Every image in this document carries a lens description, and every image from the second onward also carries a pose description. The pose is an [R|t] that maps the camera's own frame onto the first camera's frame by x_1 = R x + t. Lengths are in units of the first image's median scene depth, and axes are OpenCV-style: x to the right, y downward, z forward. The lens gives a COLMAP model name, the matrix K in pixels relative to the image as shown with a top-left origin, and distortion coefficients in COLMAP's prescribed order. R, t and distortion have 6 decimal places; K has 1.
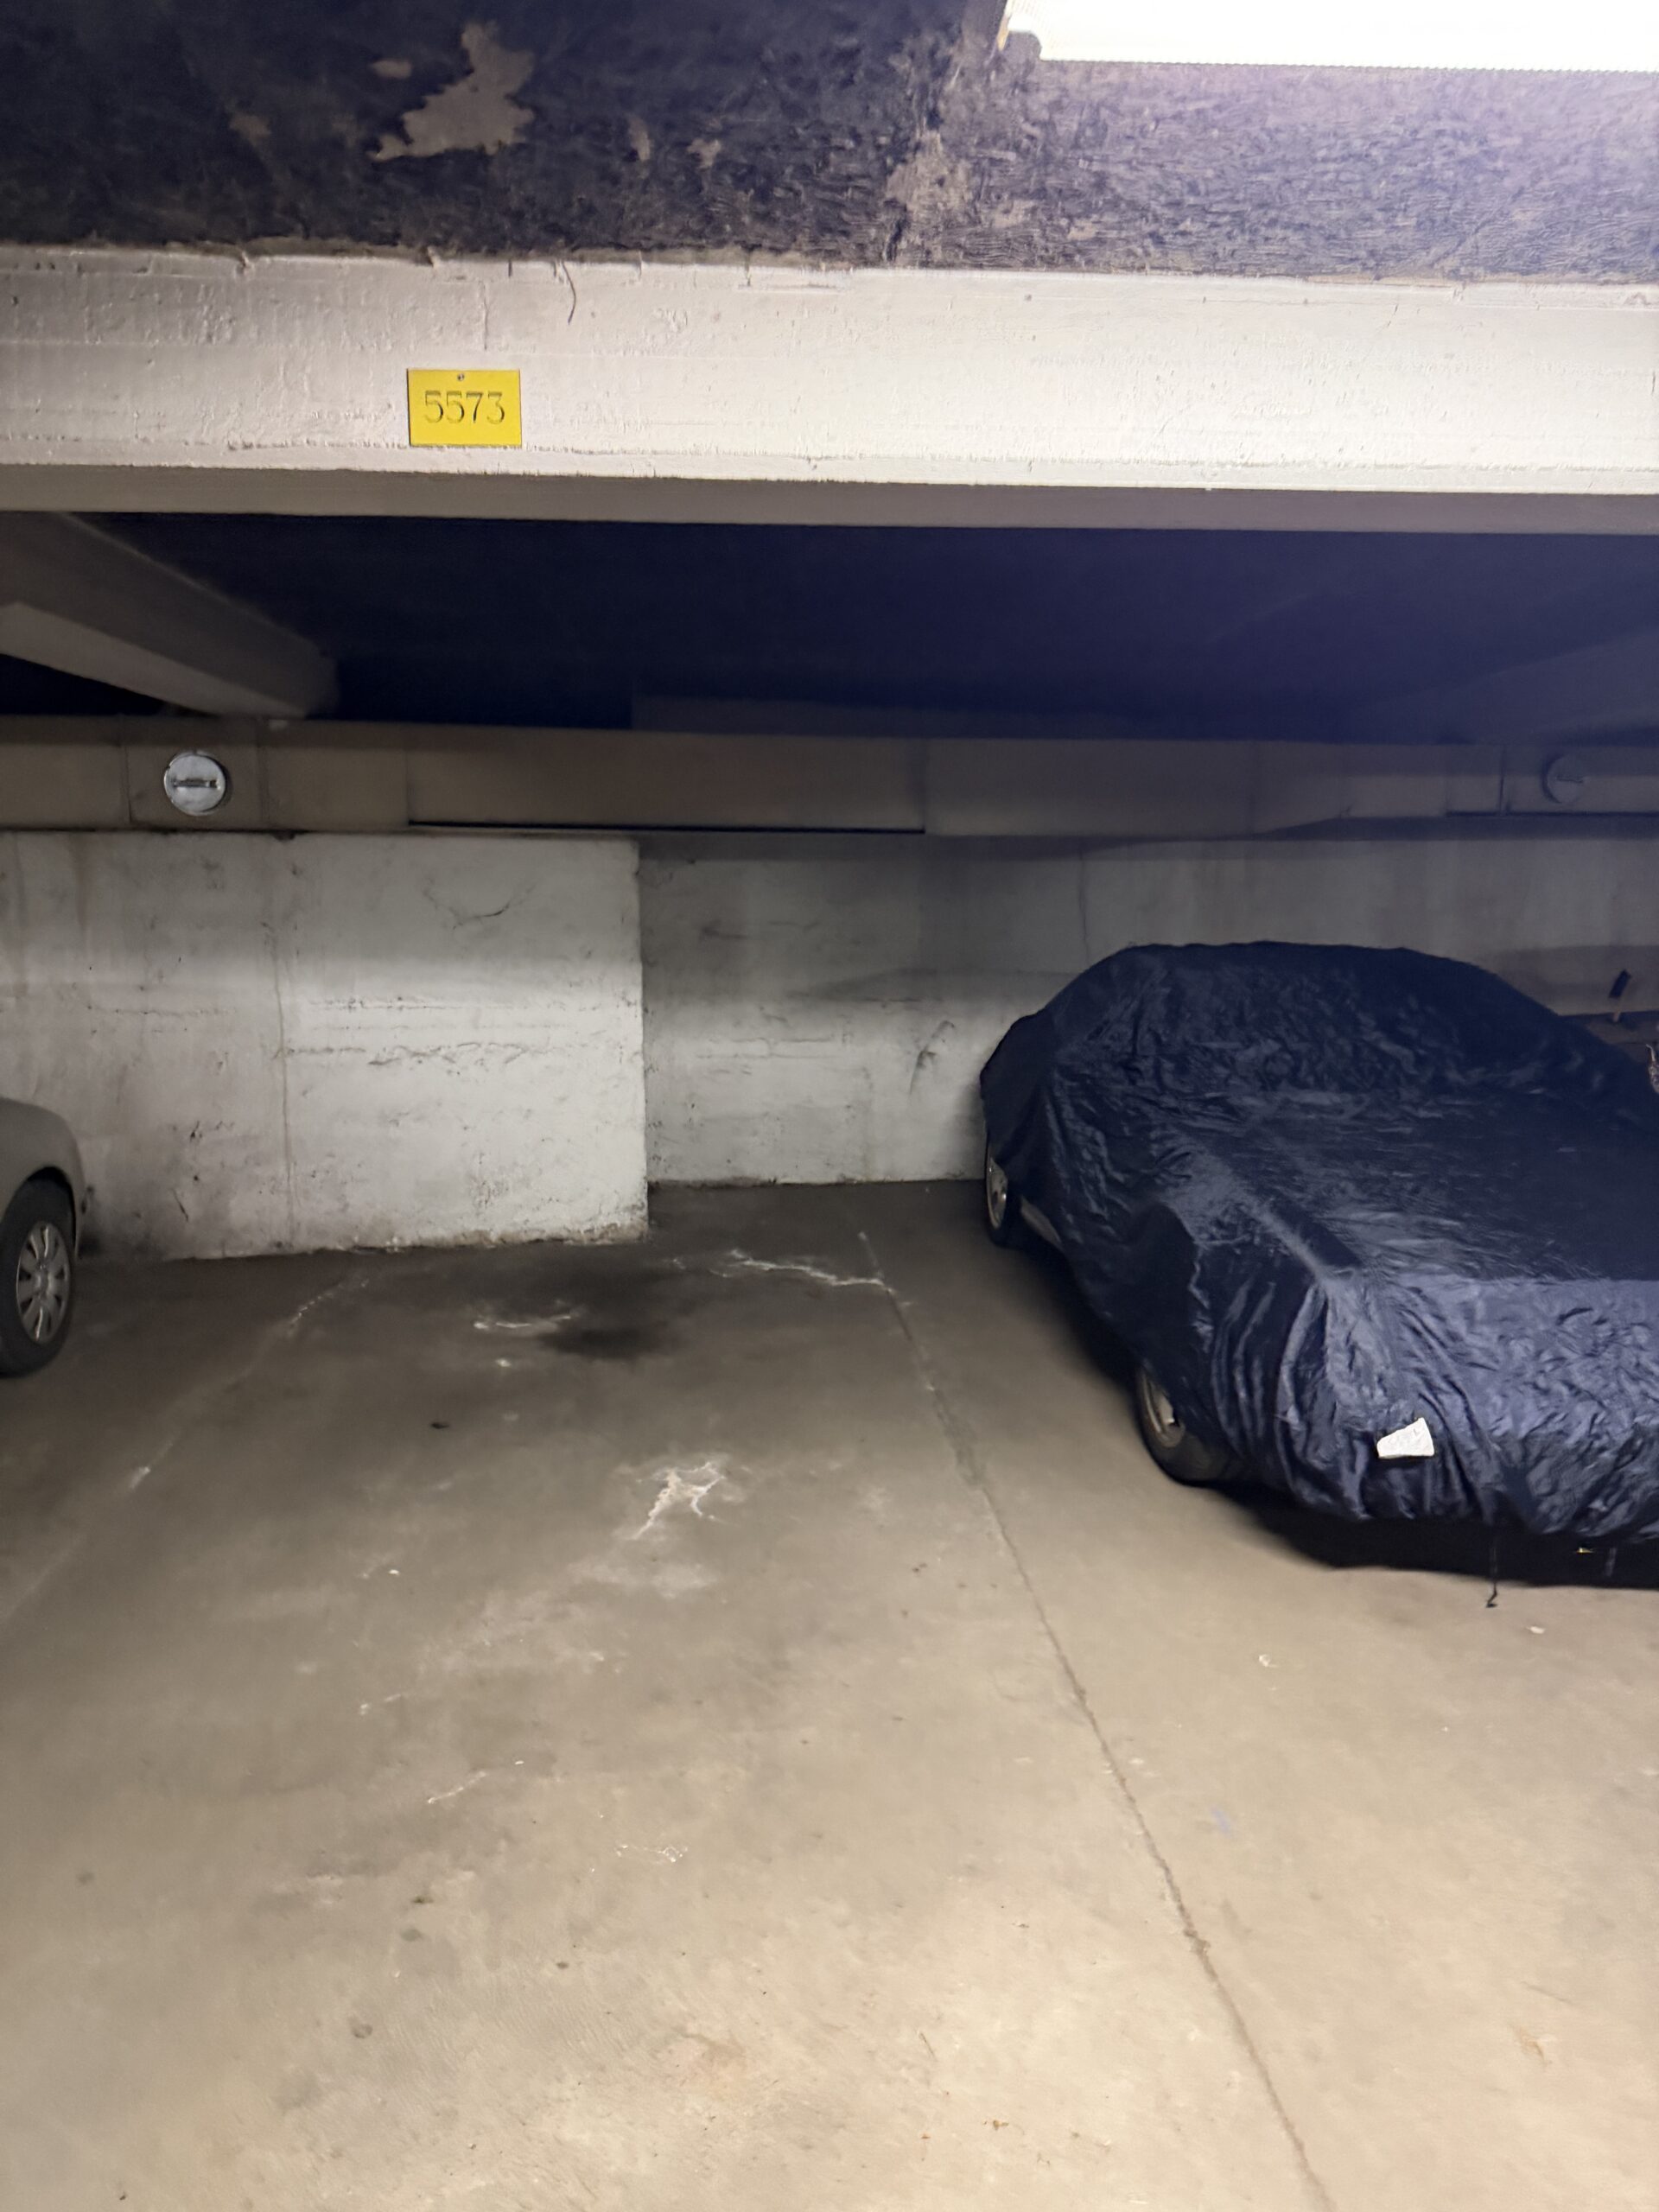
lens RADIAL K [[1518.4, 0, 802.2], [0, 1518.4, 1105.4], [0, 0, 1]] dist [0.036635, -0.047355]
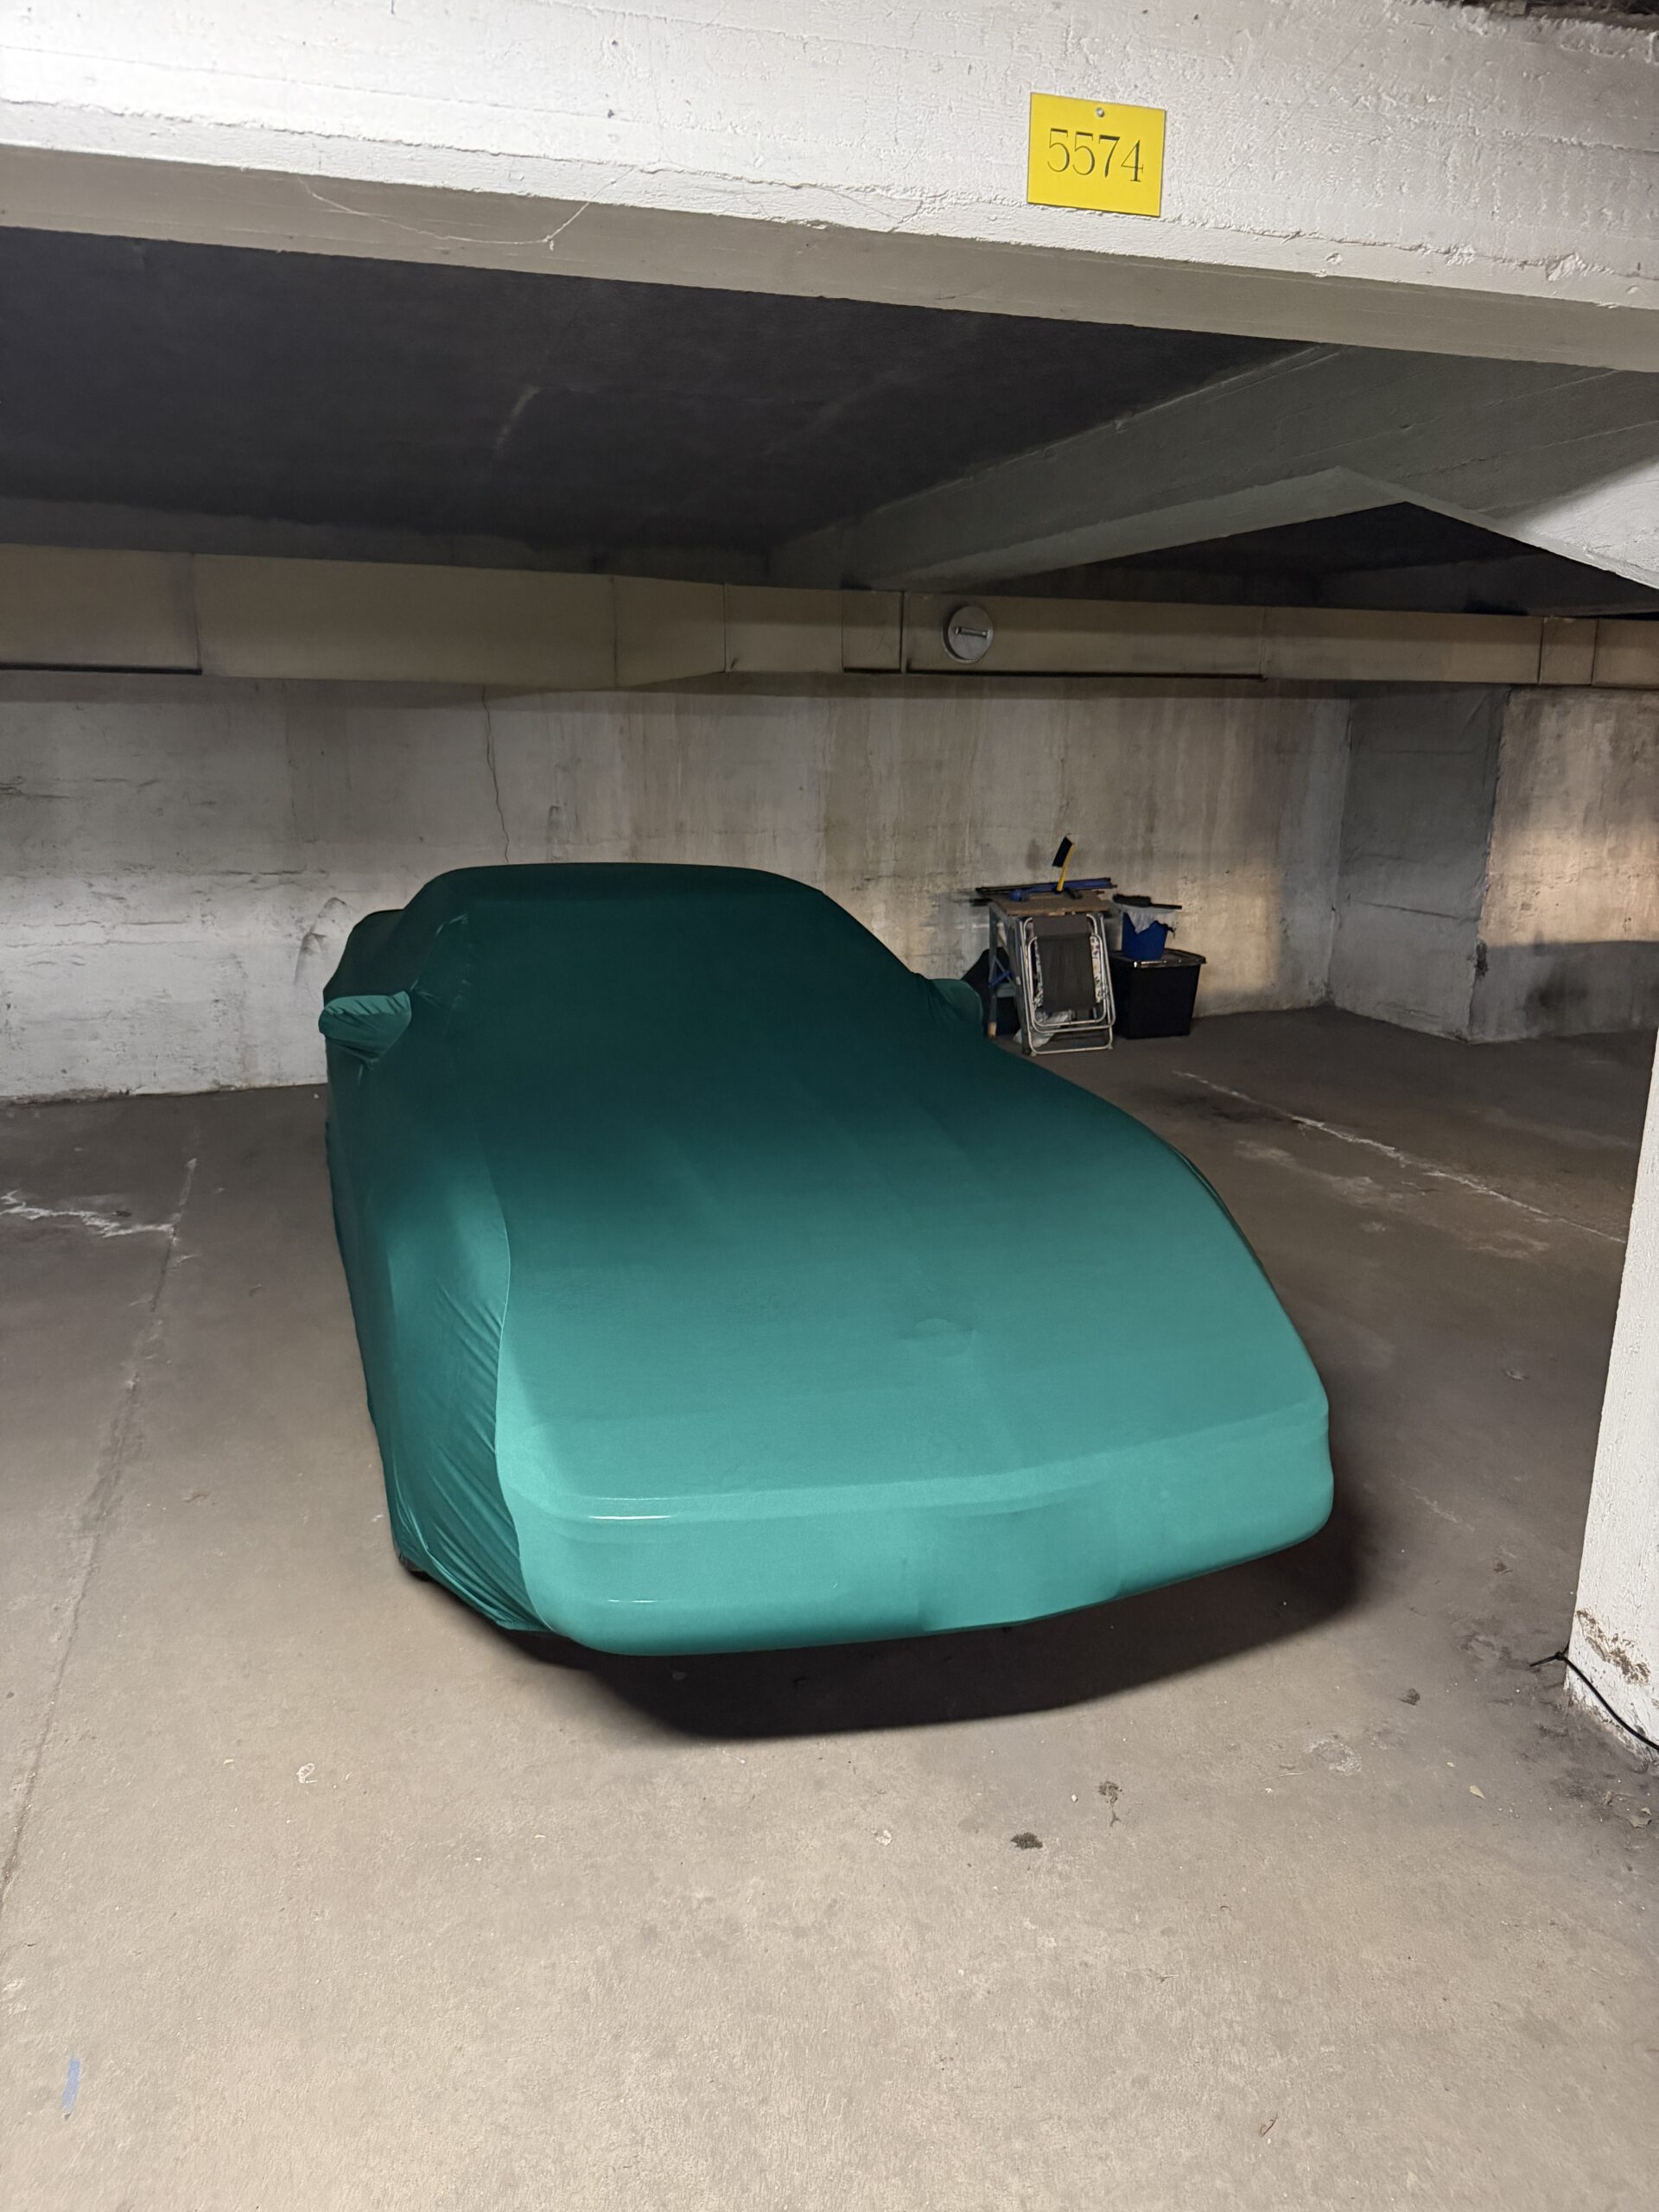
lens RADIAL K [[1518.4, 0, 855.7], [0, 1518.4, 1108.7], [0, 0, 1]] dist [0.036635, -0.047355]
pose [[0.967043, -0.046905, 0.250257, 0.166349], [0.020957, 0.994214, 0.105357, -0.022666], [-0.253751, -0.096640, 0.962430, 0.087557]]
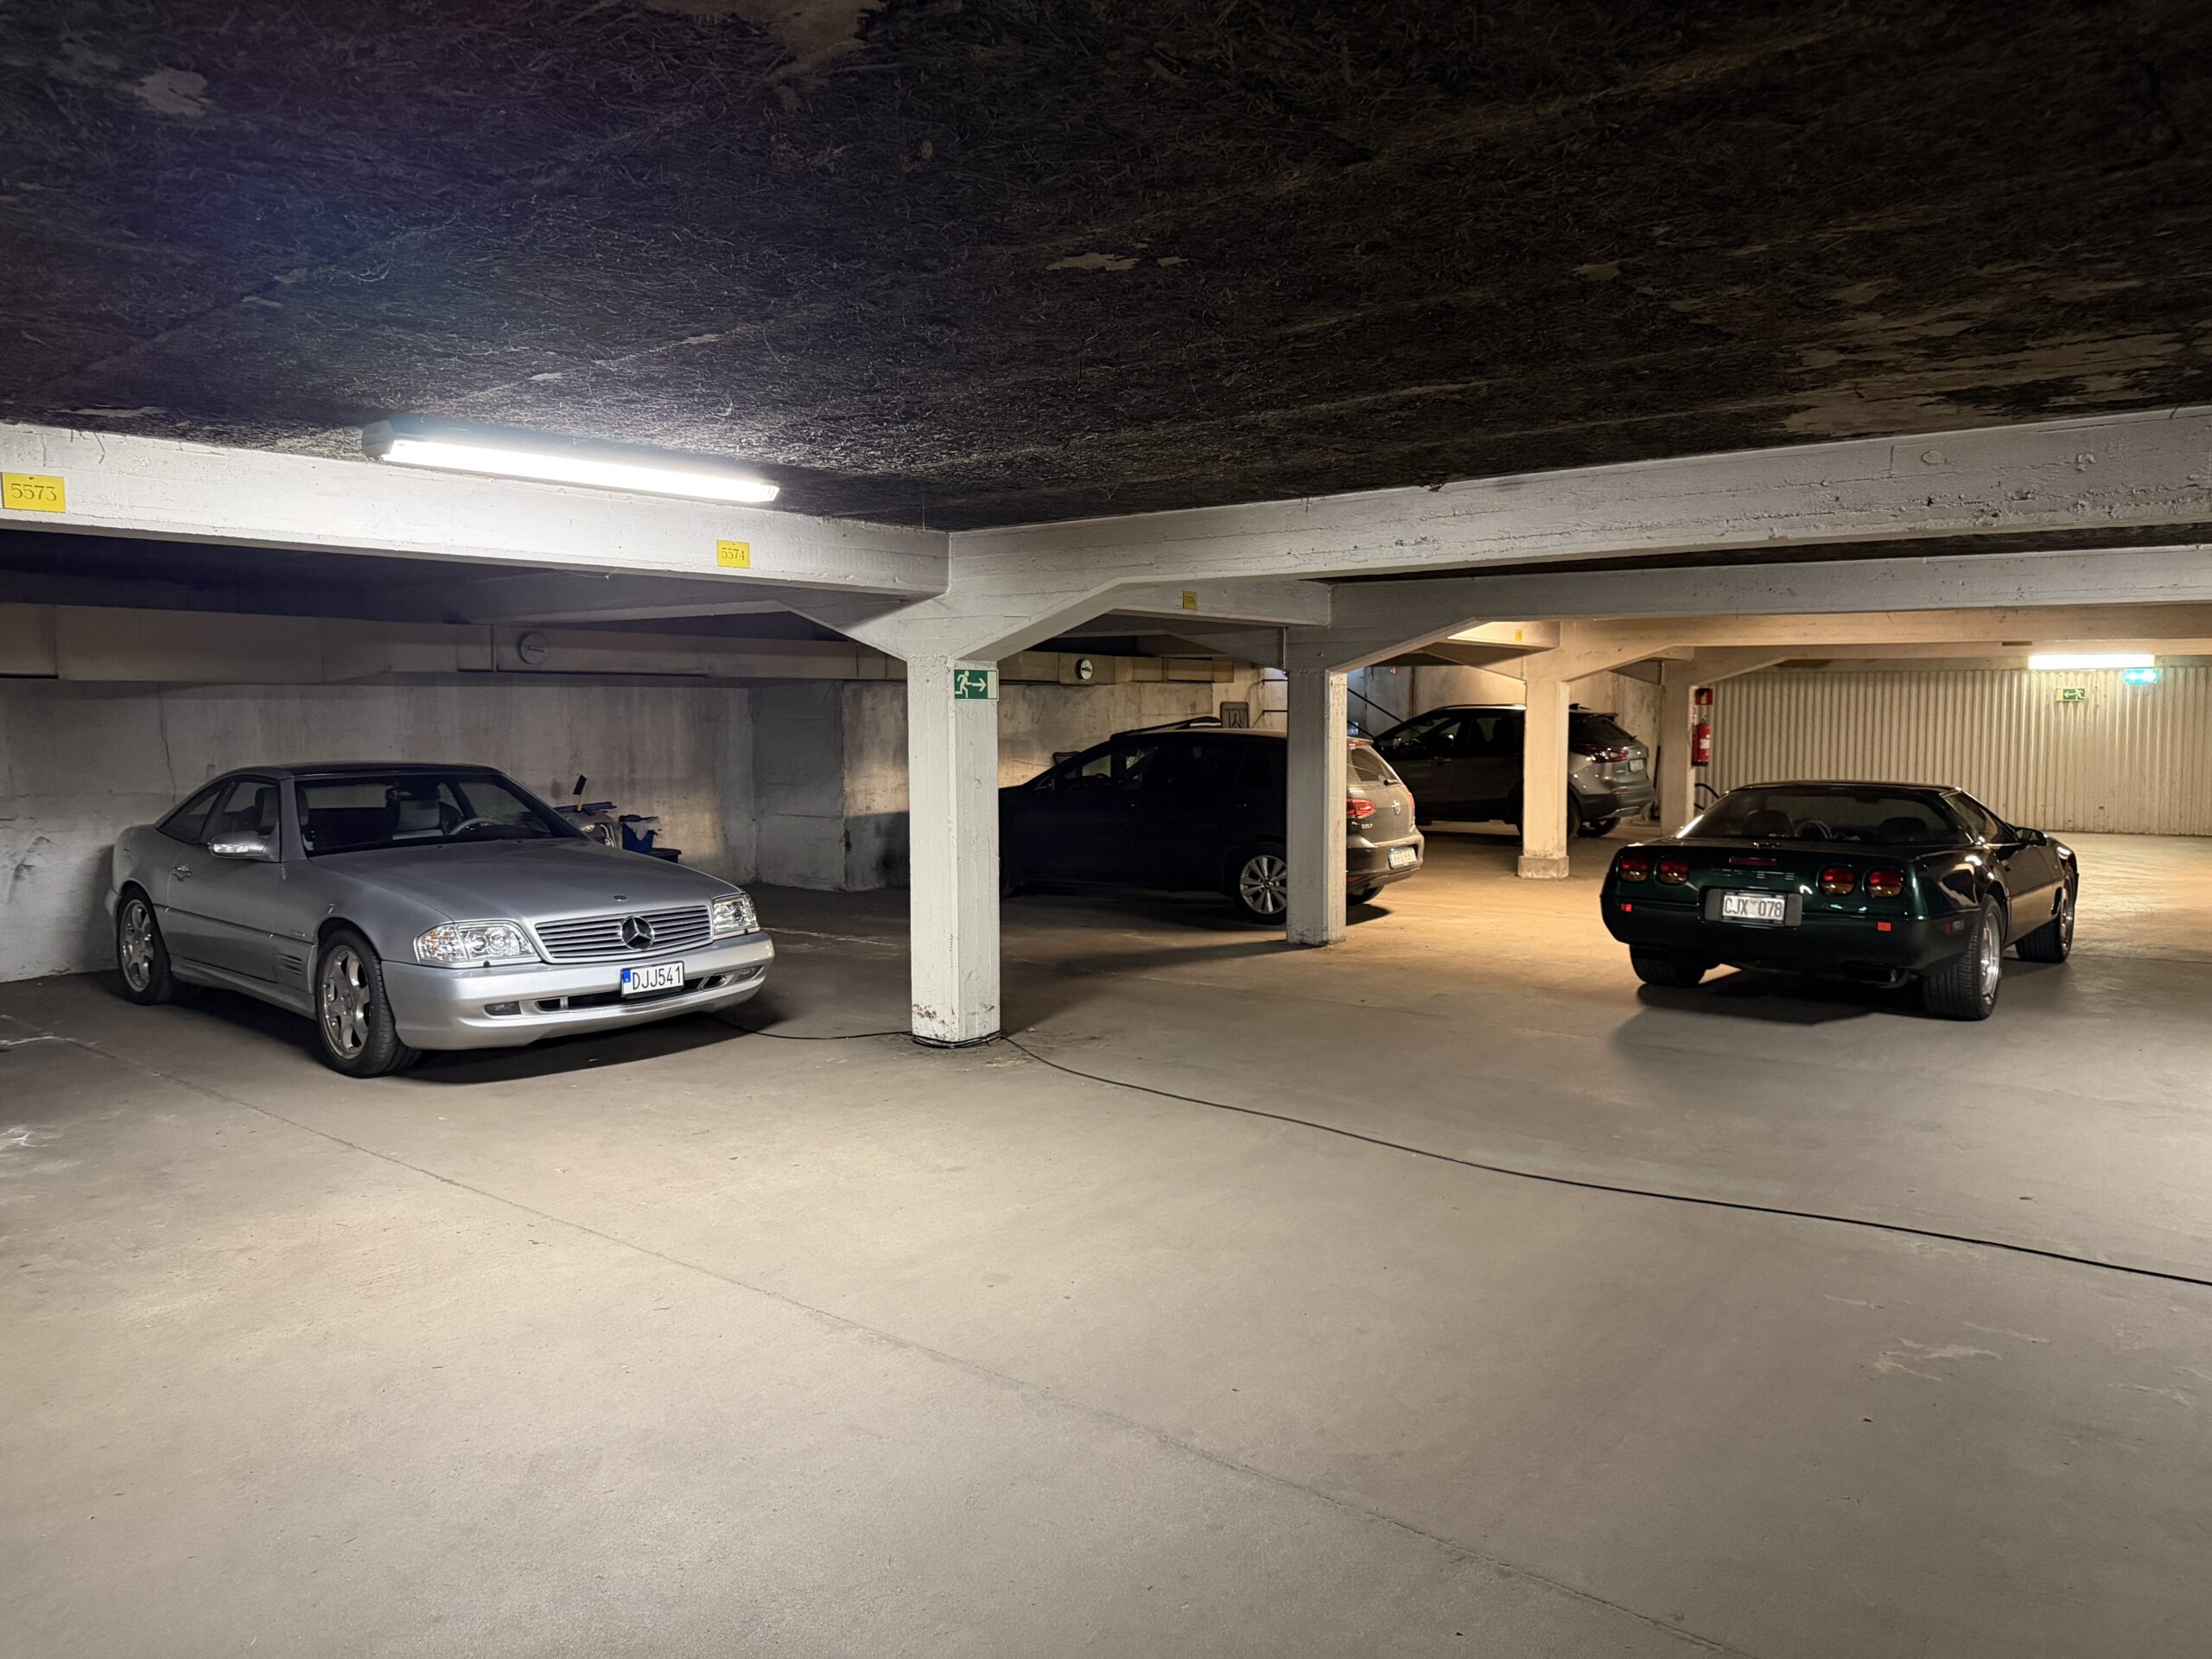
lens RADIAL K [[1518.4, 0, 1096.9], [0, 1518.4, 850.3], [0, 0, 1]] dist [0.036635, -0.047355]
pose [[0.684024, -0.065677, 0.726496, -0.209360], [0.107651, 0.994122, -0.011486, 0.056576], [-0.721472, 0.086065, 0.687074, -0.388148]]
